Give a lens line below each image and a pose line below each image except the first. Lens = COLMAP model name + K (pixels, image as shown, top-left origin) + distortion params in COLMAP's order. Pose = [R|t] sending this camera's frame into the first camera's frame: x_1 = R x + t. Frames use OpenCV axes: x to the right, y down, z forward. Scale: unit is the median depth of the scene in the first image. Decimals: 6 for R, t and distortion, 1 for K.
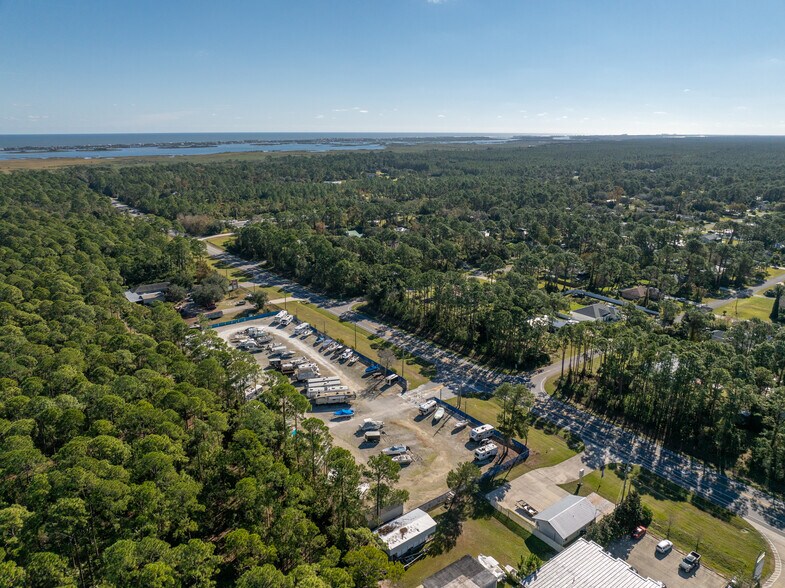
lens RADIAL K [[556.4, 0, 398.2], [0, 556.4, 292.0], [0, 0, 1]] dist [-0.036542, 0.001663]
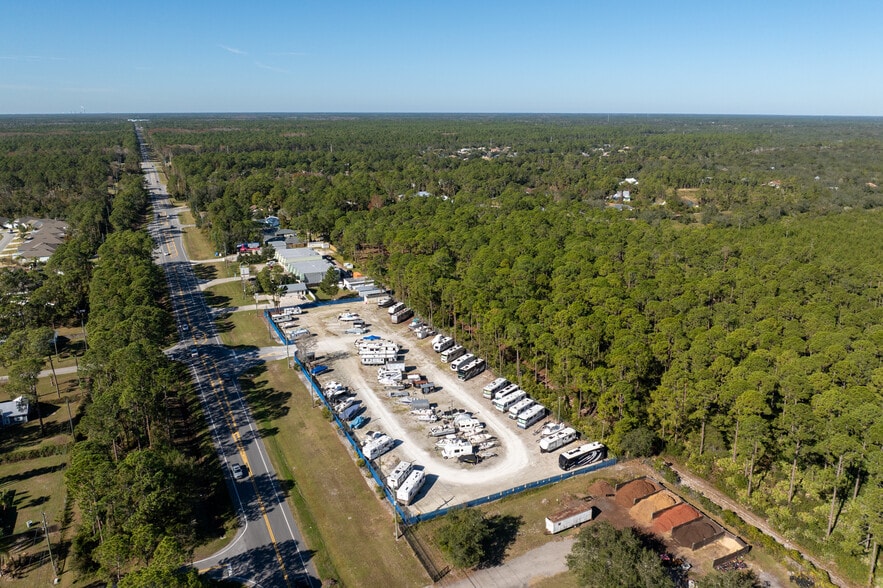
lens RADIAL K [[596.2, 0, 441.5], [0, 596.2, 294.0], [0, 0, 1]] dist [-0.023328, -0.001031]
pose [[-0.980443, -0.067941, 0.184704, -0.372002], [0.043893, 0.839392, 0.541752, -0.423156], [-0.191846, 0.539264, -0.819994, 1.549271]]
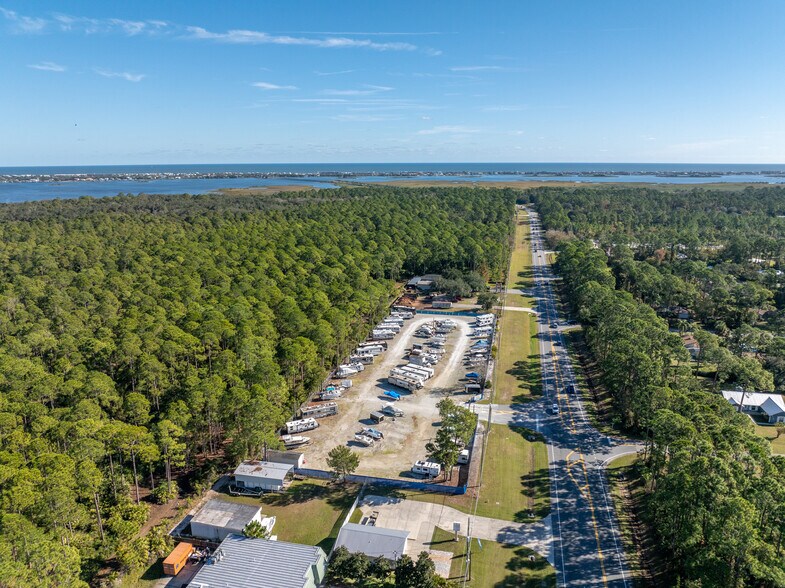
lens RADIAL K [[556.4, 0, 398.2], [0, 556.4, 292.0], [0, 0, 1]] dist [-0.036542, 0.001663]
pose [[0.637245, 0.172556, -0.751094, 0.533030], [-0.212085, 0.976245, 0.044345, -0.018044], [0.740904, 0.131037, 0.658704, 0.227749]]
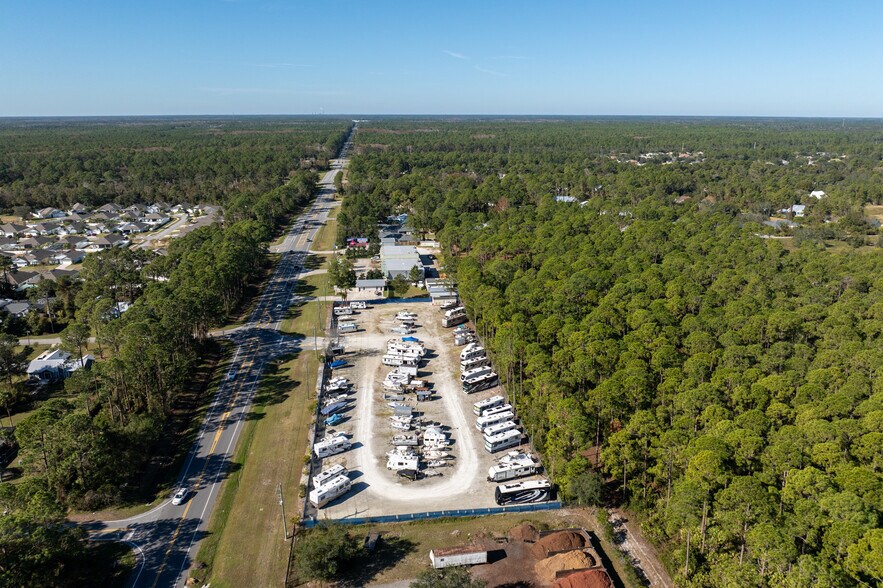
lens RADIAL K [[597.1, 0, 457.0], [0, 597.1, 291.9], [0, 0, 1]] dist [-0.029543, -0.000518]
pose [[-0.875280, -0.147827, 0.460469, -0.593885], [0.125037, 0.850591, 0.510746, -0.393850], [-0.467173, 0.504621, -0.726021, 1.442567]]
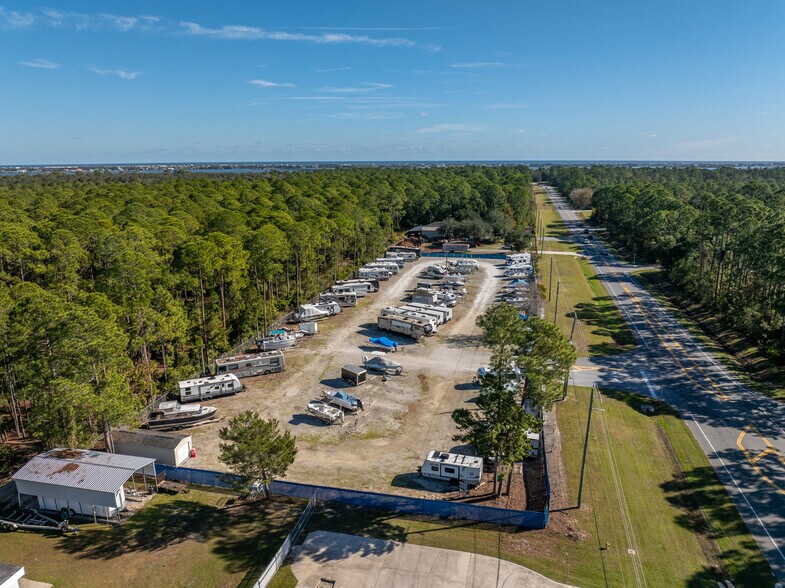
lens RADIAL K [[556.4, 0, 398.2], [0, 556.4, 292.0], [0, 0, 1]] dist [-0.036542, 0.001663]
pose [[0.635774, 0.168671, -0.753221, 0.294002], [-0.210426, 0.976745, 0.041110, 0.106064], [0.742639, 0.132361, 0.656482, 0.475929]]
